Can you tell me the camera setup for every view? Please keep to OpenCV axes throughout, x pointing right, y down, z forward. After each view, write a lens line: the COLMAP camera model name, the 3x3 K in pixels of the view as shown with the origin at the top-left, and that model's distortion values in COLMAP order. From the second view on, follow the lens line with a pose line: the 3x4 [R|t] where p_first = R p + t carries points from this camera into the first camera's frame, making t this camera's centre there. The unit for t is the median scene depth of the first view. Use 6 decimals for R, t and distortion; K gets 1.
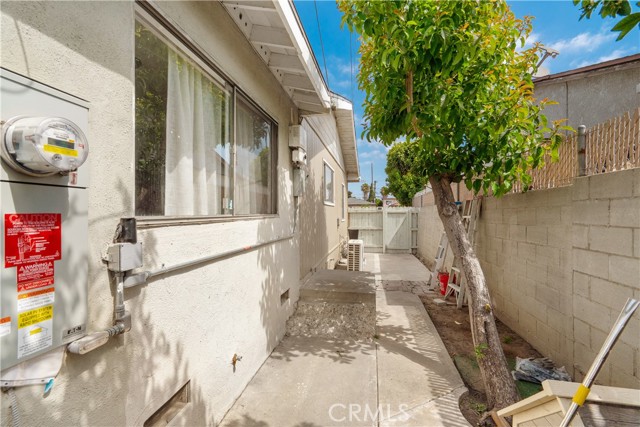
lens RADIAL K [[287.2, 0, 319.8], [0, 287.2, 214.6], [0, 0, 1]] dist [-0.000991, 0.000445]
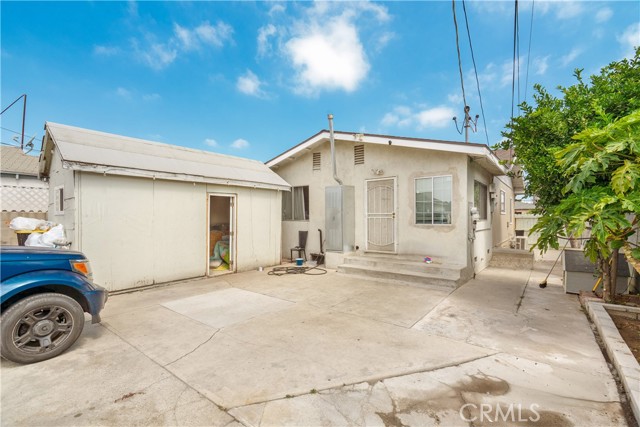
lens RADIAL K [[287.2, 0, 317.6], [0, 287.2, 213.6], [0, 0, 1]] dist [-0.000991, 0.000445]
pose [[0.880588, -0.012692, -0.473713, -0.109980], [0.002401, 0.999748, -0.022323, 0.001207], [0.473877, 0.018520, 0.880396, -0.895008]]
